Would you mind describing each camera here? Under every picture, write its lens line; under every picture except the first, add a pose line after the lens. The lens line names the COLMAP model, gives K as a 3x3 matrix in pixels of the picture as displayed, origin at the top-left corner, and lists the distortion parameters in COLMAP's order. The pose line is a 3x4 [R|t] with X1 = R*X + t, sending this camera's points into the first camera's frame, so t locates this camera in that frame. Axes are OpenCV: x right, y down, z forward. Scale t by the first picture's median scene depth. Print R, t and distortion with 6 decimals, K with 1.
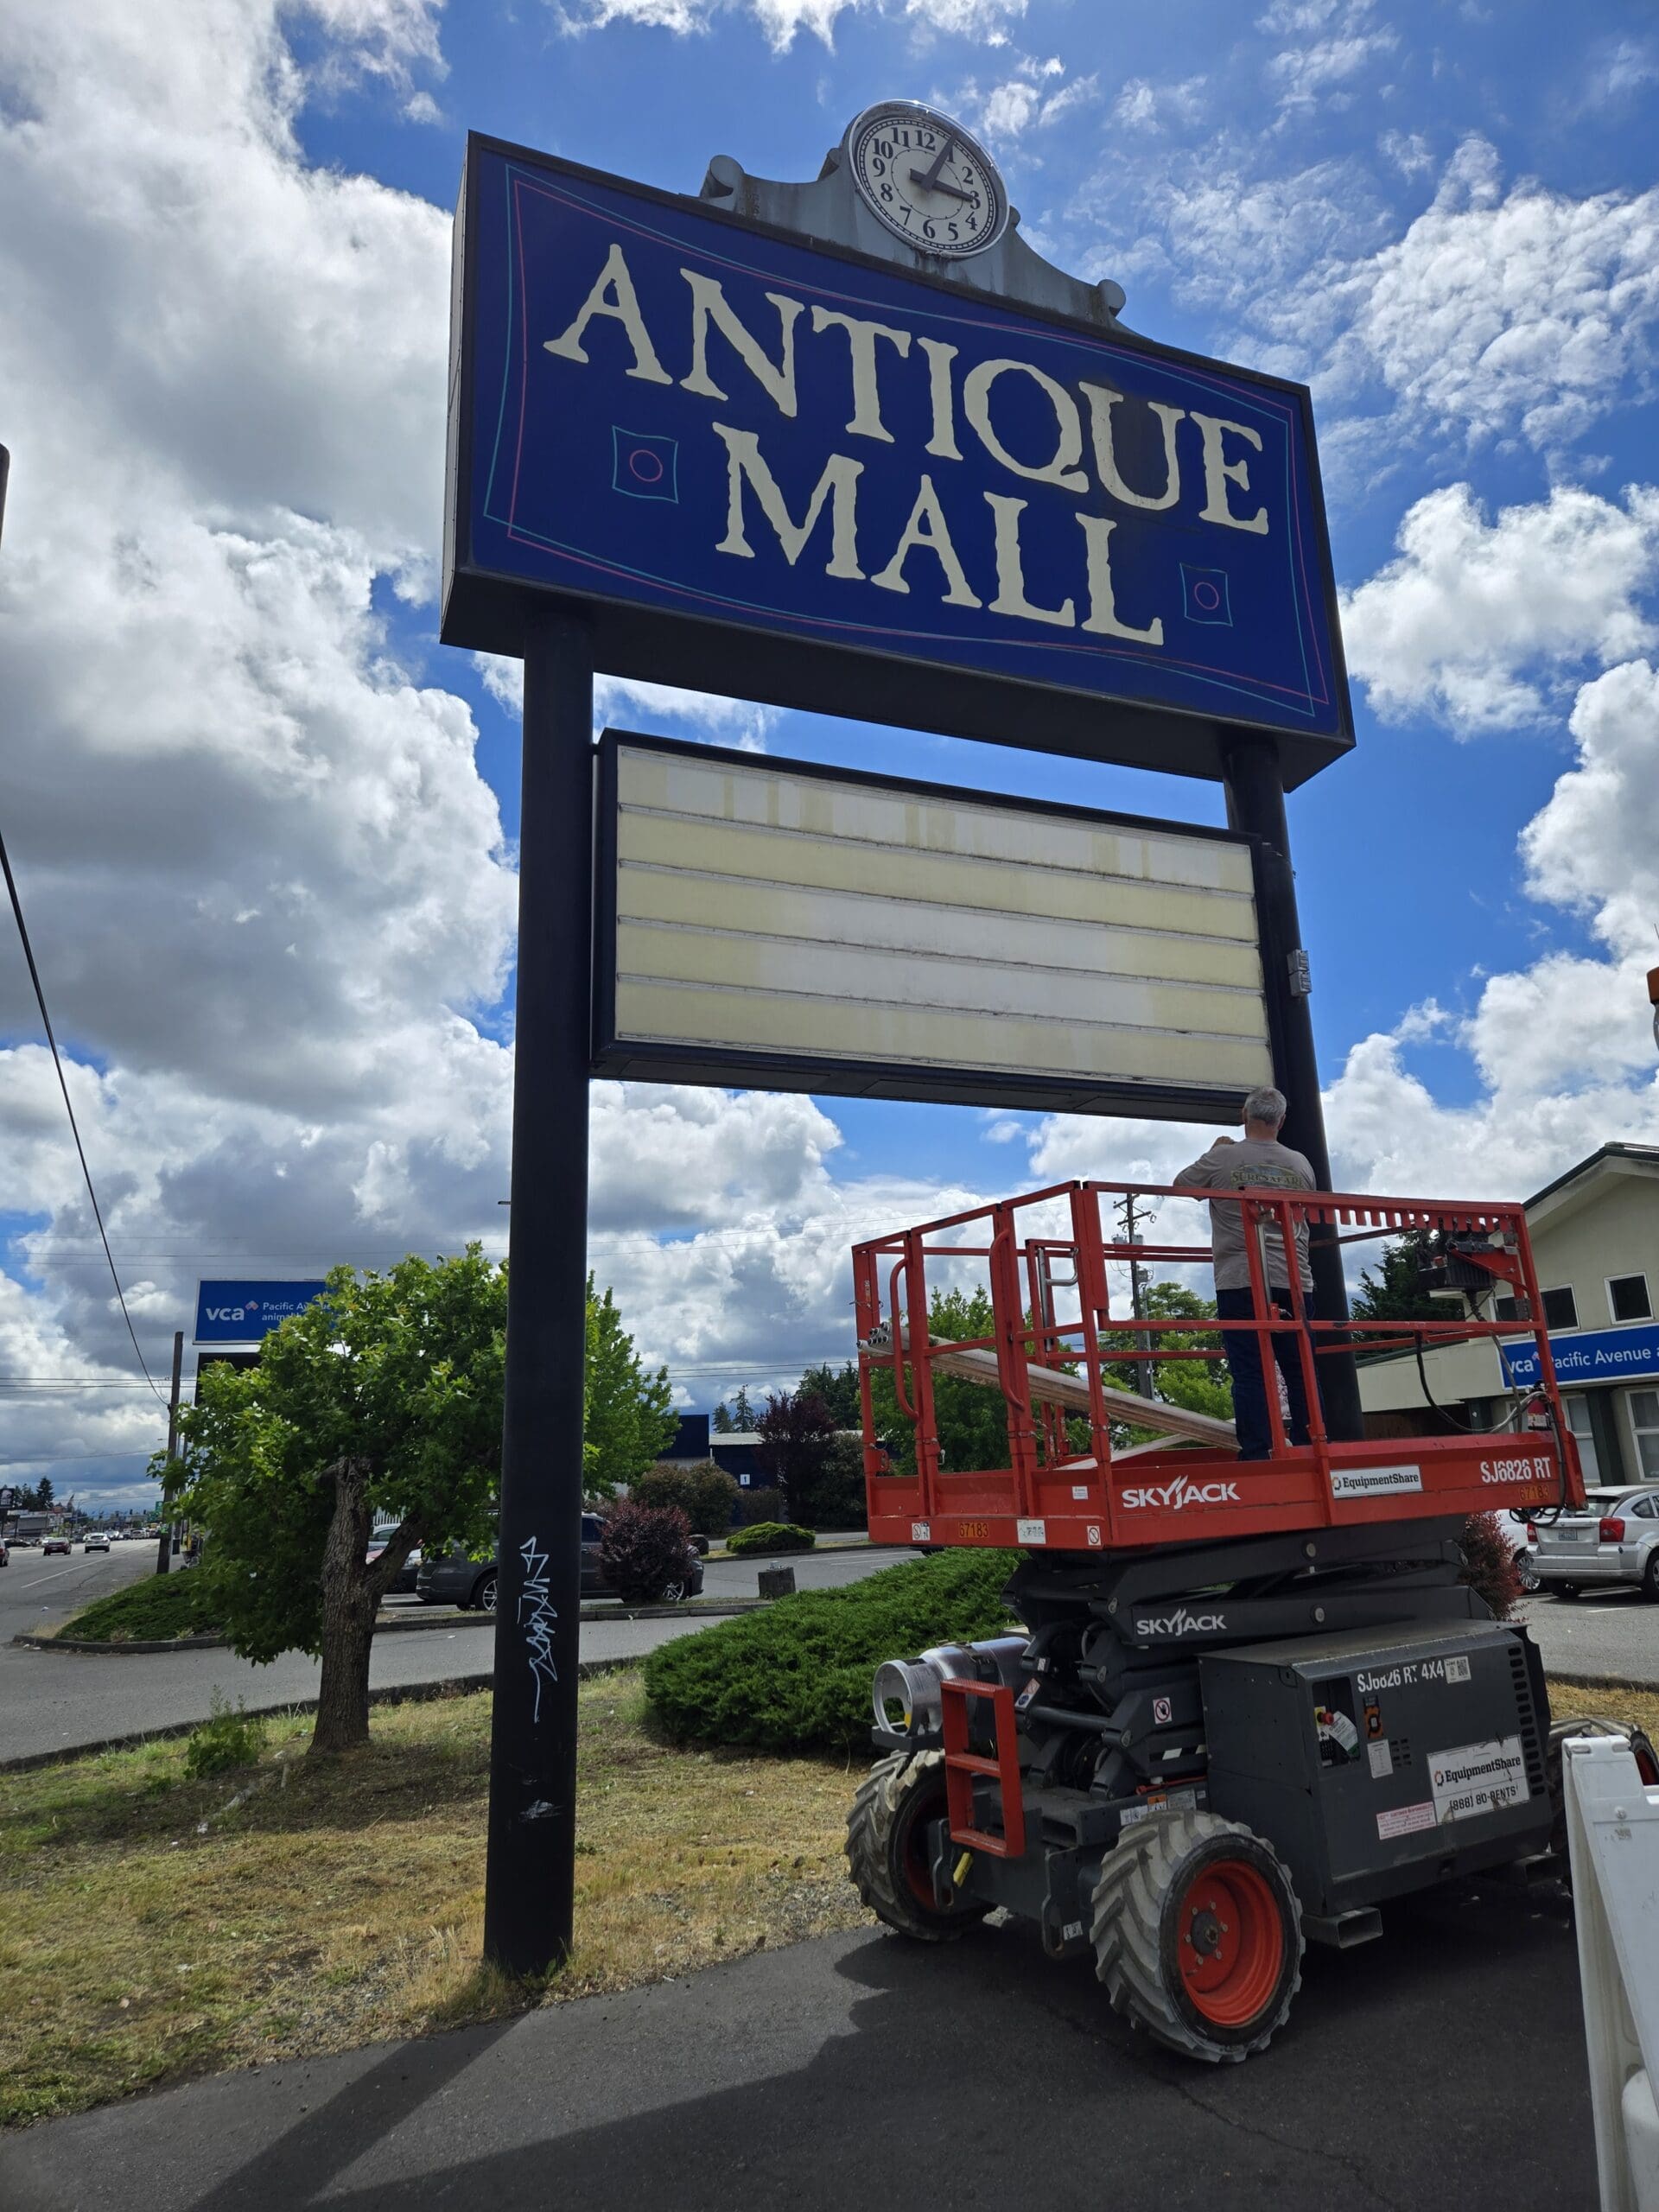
lens RADIAL K [[1480.6, 0, 881.5], [0, 1480.6, 1092.2], [0, 0, 1]] dist [0.084312, -0.080852]
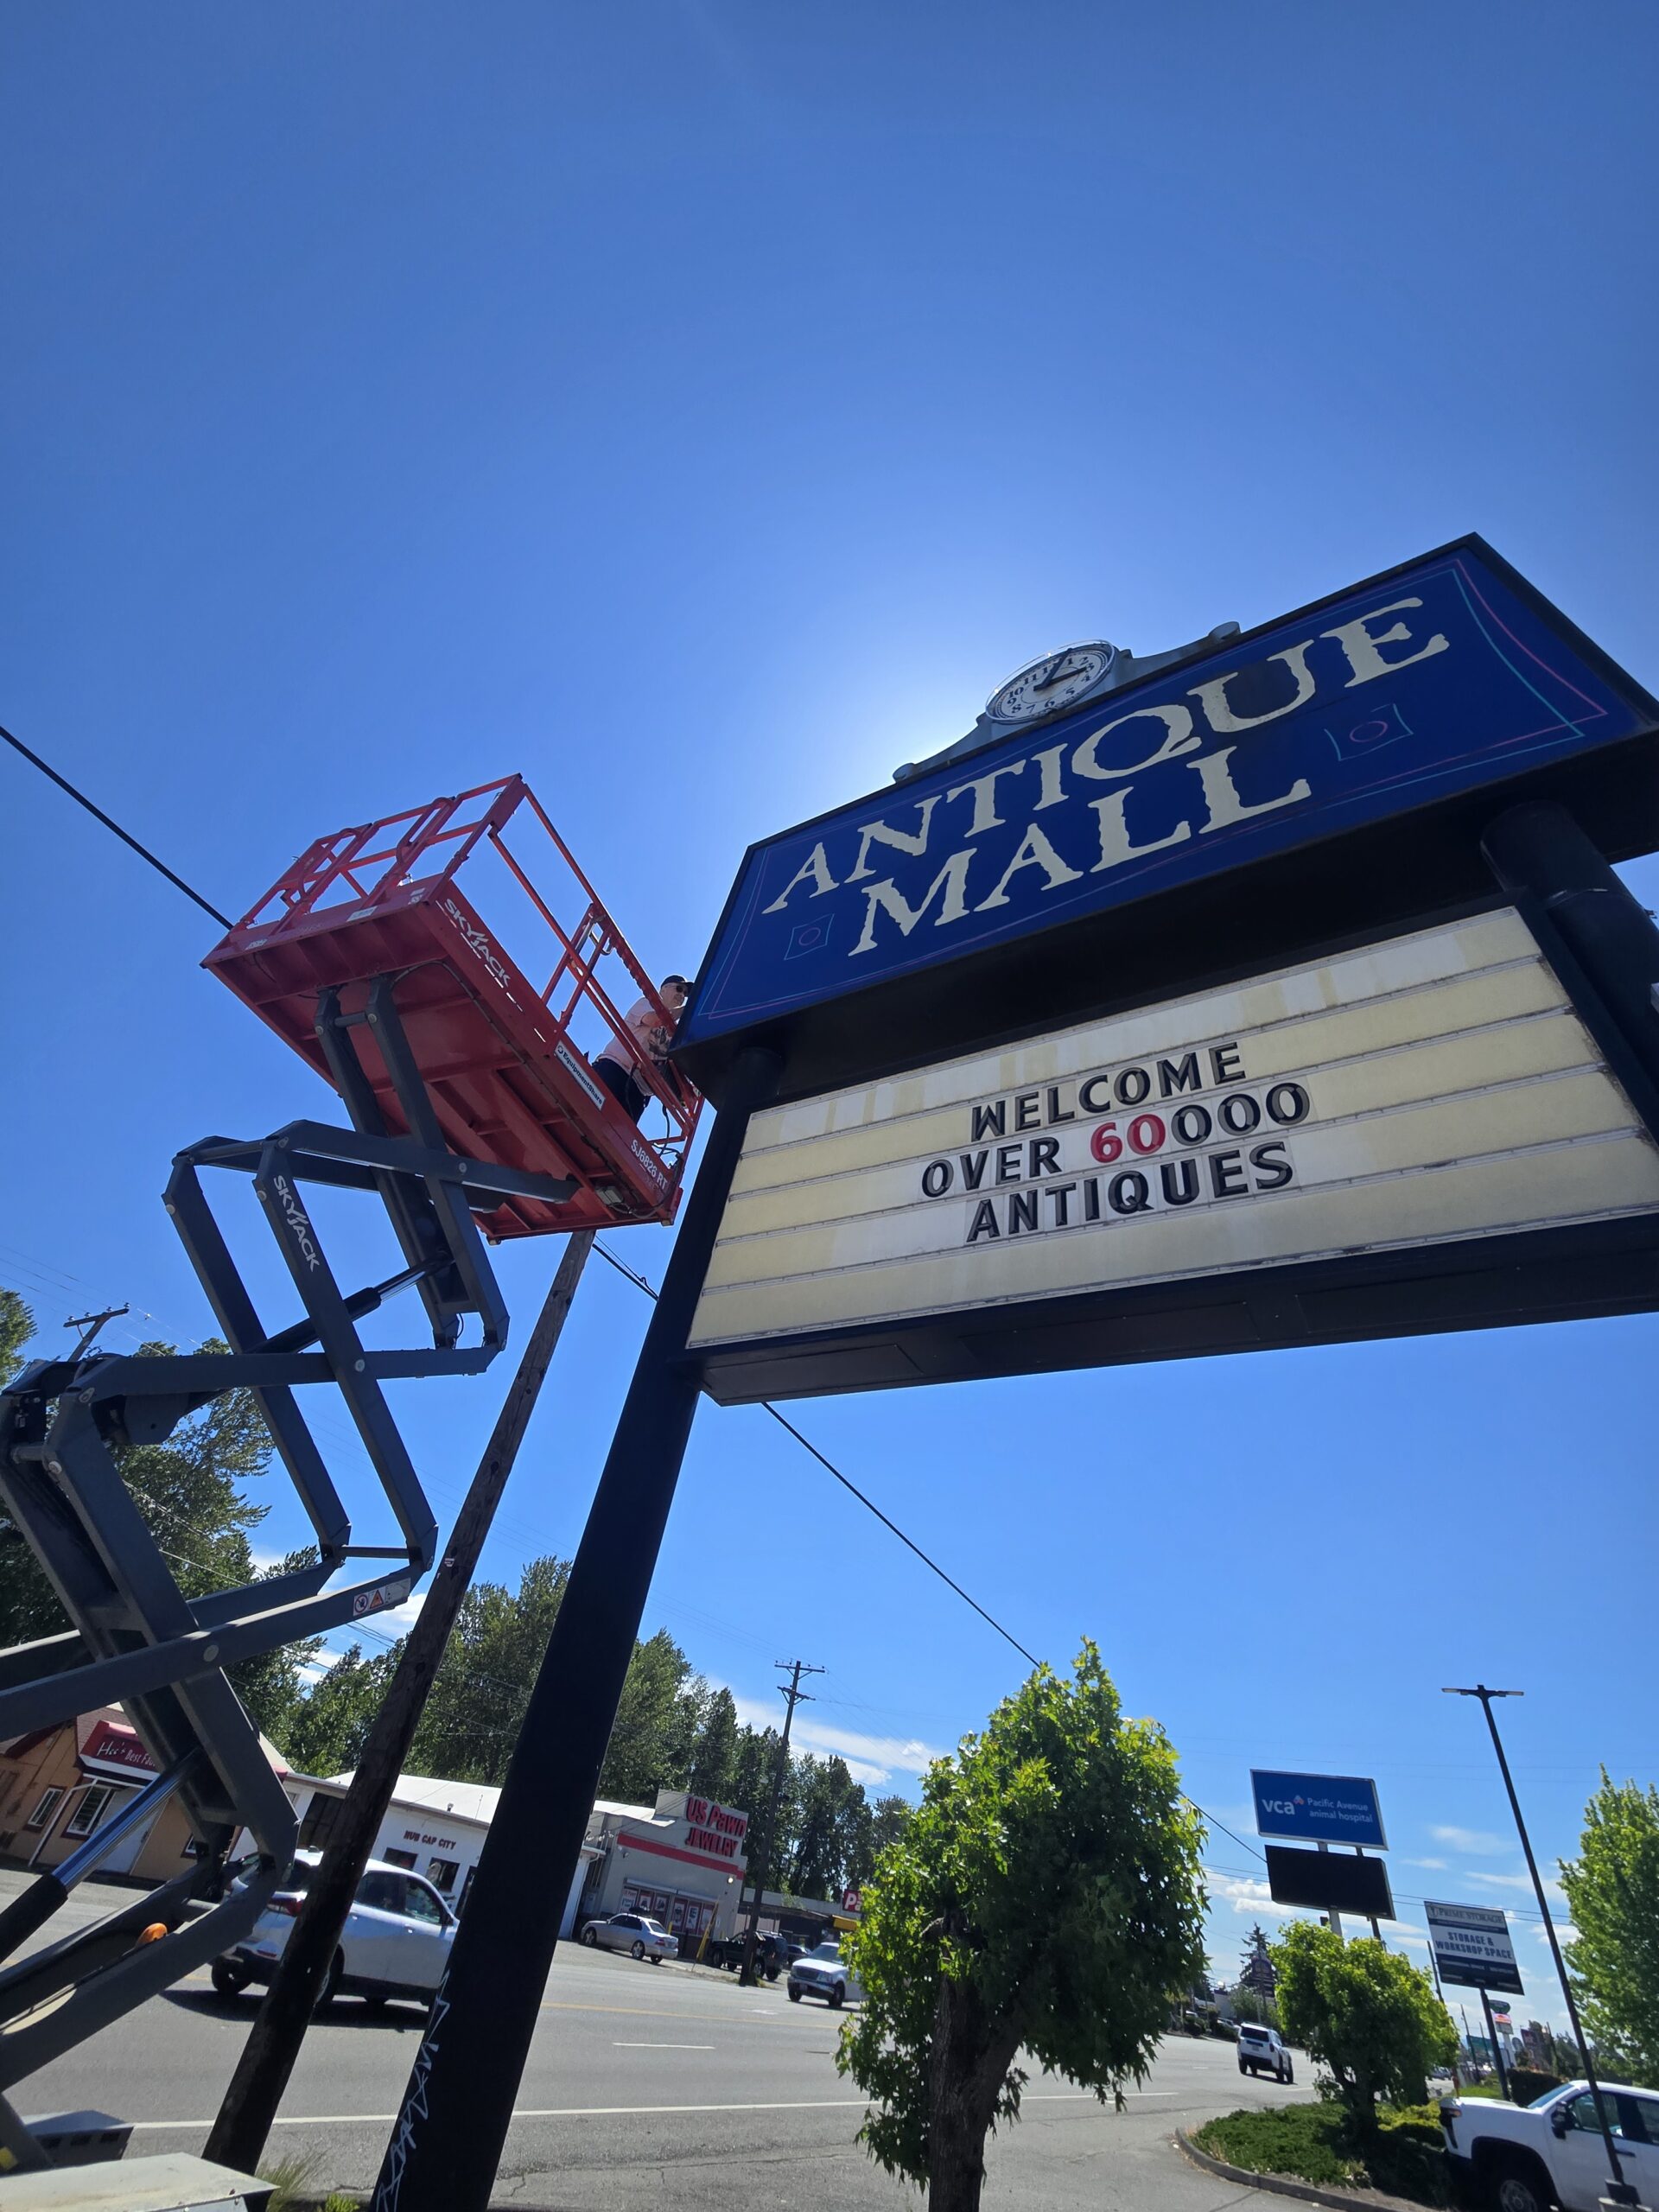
lens RADIAL K [[906.0, 0, 839.2], [0, 906.0, 1103.1], [0, 0, 1]] dist [0.005417, -0.000191]
pose [[0.616408, -0.431581, -0.658619, 0.300544], [0.040914, 0.852844, -0.520561, 0.120758], [0.786364, 0.293931, 0.543357, 0.571502]]
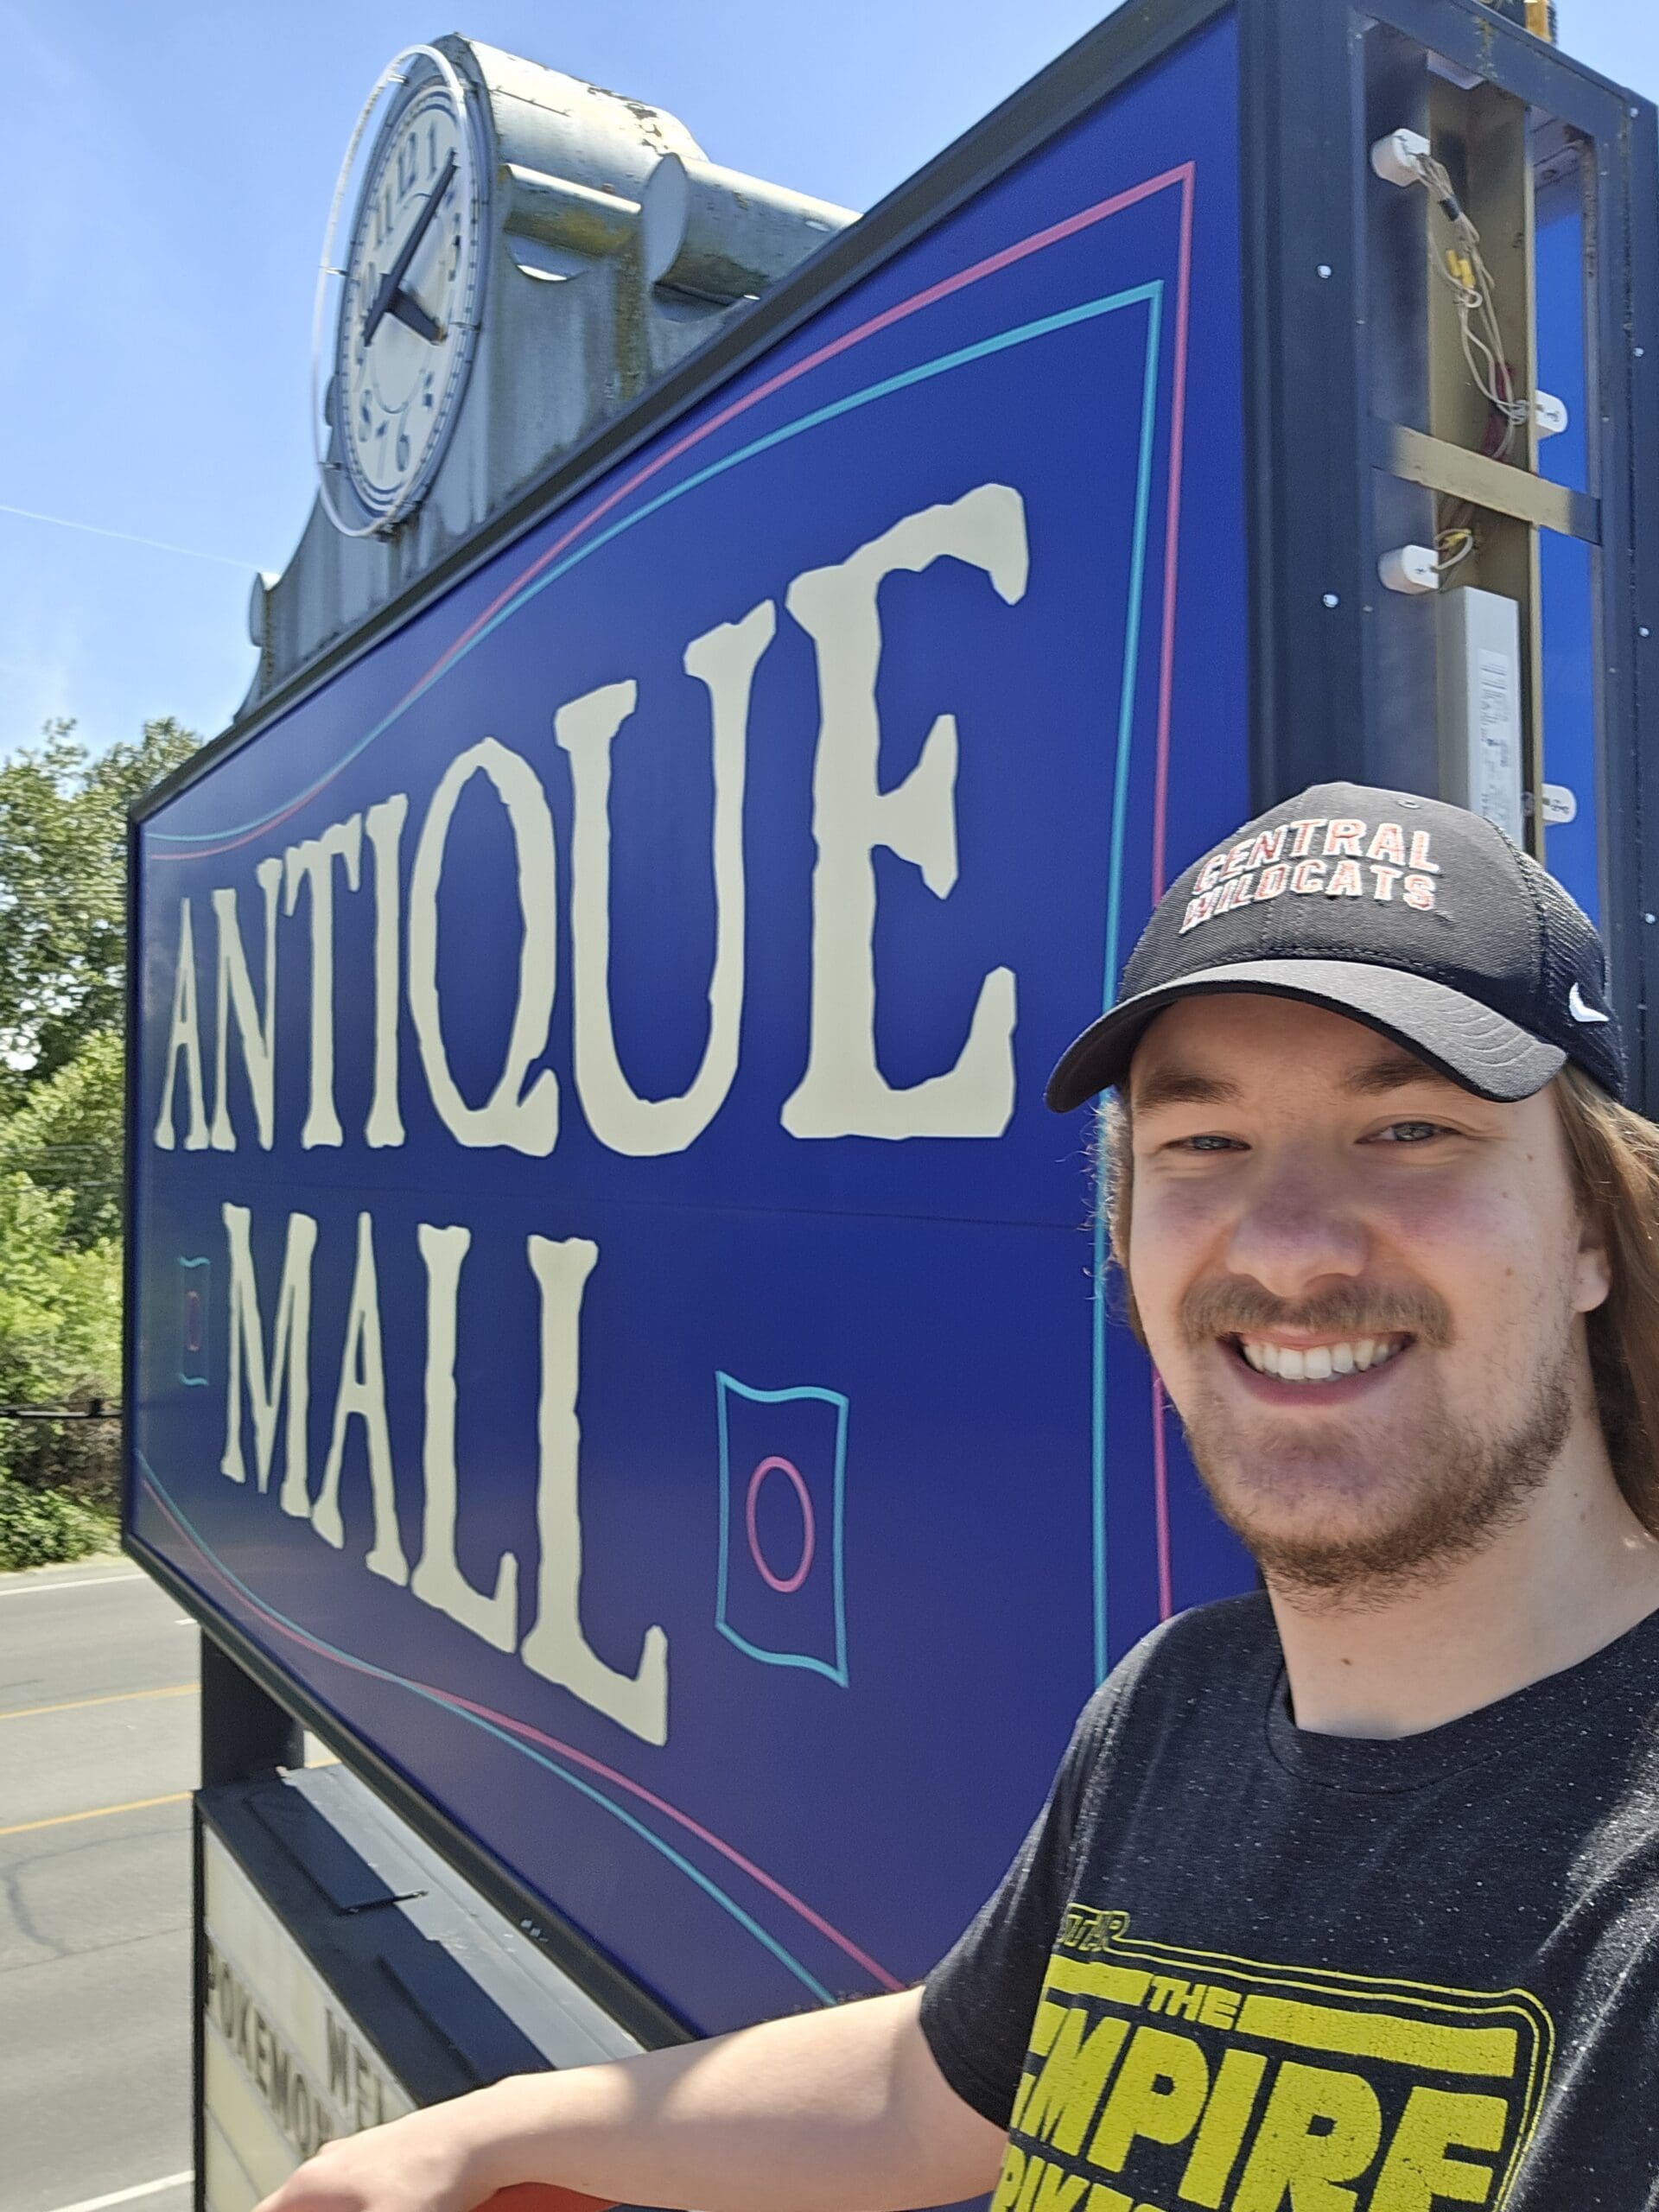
lens RADIAL K [[1742.0, 0, 829.5], [0, 1742.0, 1106.0], [0, 0, 1]] dist [-0.031077, -0.003356]
pose [[0.182269, 0.005482, -0.983233, 0.509063], [0.250984, 0.966598, 0.051916, -0.431901], [0.950676, -0.256239, 0.174805, 1.042190]]
